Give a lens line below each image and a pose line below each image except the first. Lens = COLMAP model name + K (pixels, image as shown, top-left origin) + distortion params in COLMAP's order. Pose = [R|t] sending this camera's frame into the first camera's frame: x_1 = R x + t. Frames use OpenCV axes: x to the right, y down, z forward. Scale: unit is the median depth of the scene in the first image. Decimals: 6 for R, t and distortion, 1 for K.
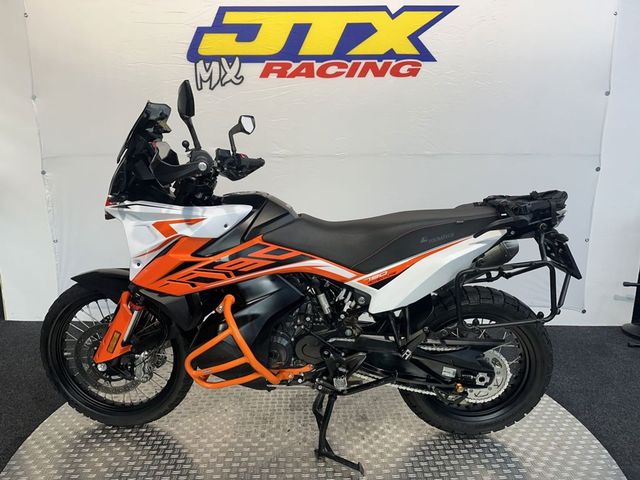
lens RADIAL K [[449.9, 0, 320.0], [0, 449.9, 240.0], [0, 0, 1]] dist [0.108468, -0.000782]
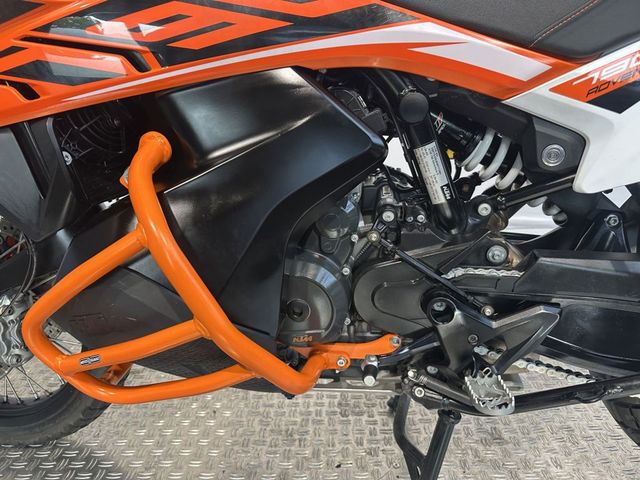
lens RADIAL K [[444.8, 0, 320.0], [0, 444.8, 240.0], [0, 0, 1]] dist [0.044295, -0.001057]
pose [[0.995689, -0.008565, -0.092357, -0.048367], [0.018455, 0.994112, 0.106775, 0.154513], [0.090899, -0.108019, 0.989985, 0.636915]]
